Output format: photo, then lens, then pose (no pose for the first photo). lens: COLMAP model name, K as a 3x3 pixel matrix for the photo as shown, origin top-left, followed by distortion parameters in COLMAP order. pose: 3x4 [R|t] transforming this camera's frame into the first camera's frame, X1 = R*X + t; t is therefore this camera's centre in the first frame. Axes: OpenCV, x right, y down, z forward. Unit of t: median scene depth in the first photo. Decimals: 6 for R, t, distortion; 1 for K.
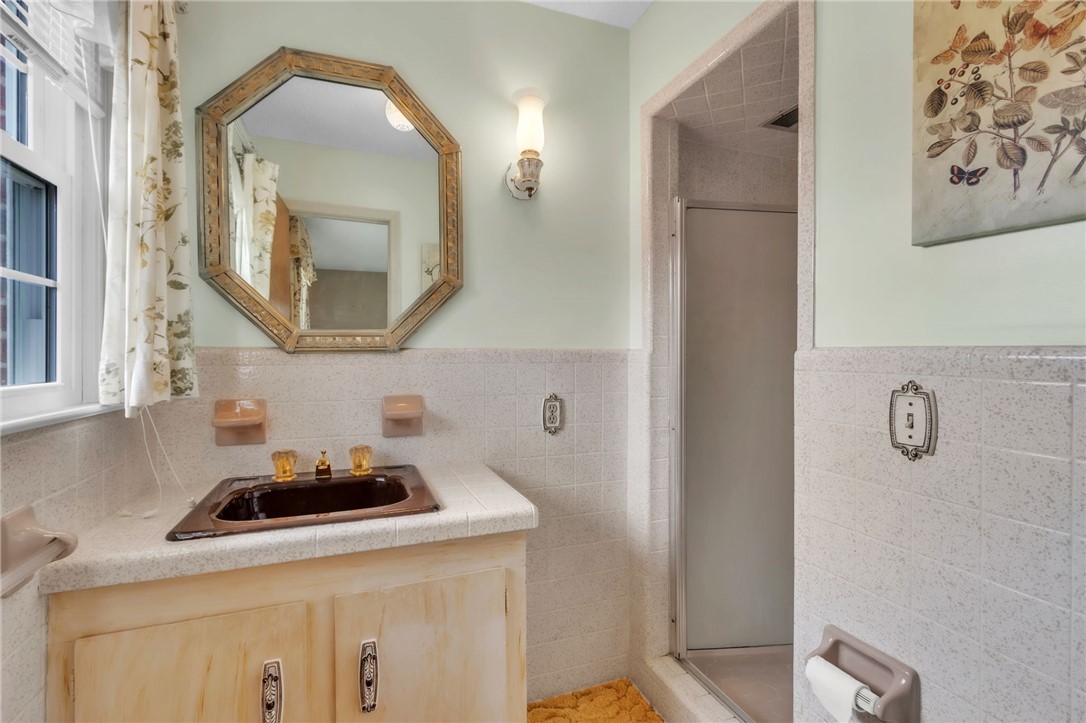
lens RADIAL K [[513.3, 0, 540.8], [0, 513.3, 354.7], [0, 0, 1]] dist [-0.000389, -0.000401]
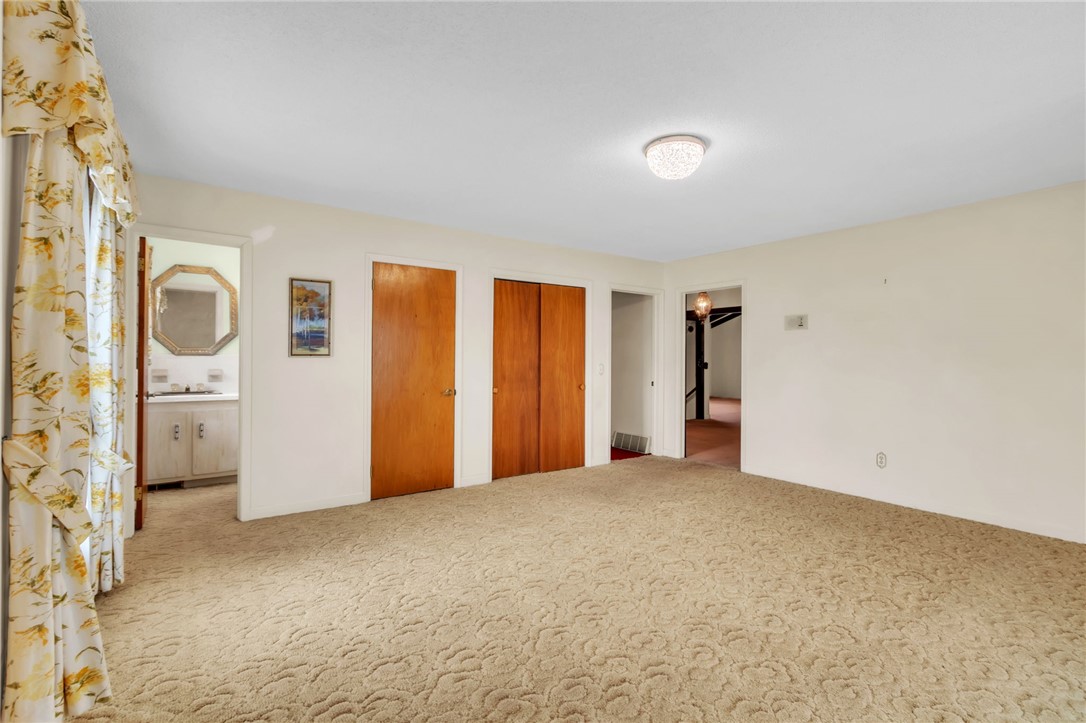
lens RADIAL K [[513.3, 0, 545.3], [0, 513.3, 369.4], [0, 0, 1]] dist [-0.000389, -0.000401]
pose [[0.973679, 0.009104, 0.227744, 1.085625], [-0.011267, 0.999903, 0.008197, 0.037679], [-0.227647, -0.010547, 0.973687, -2.801529]]
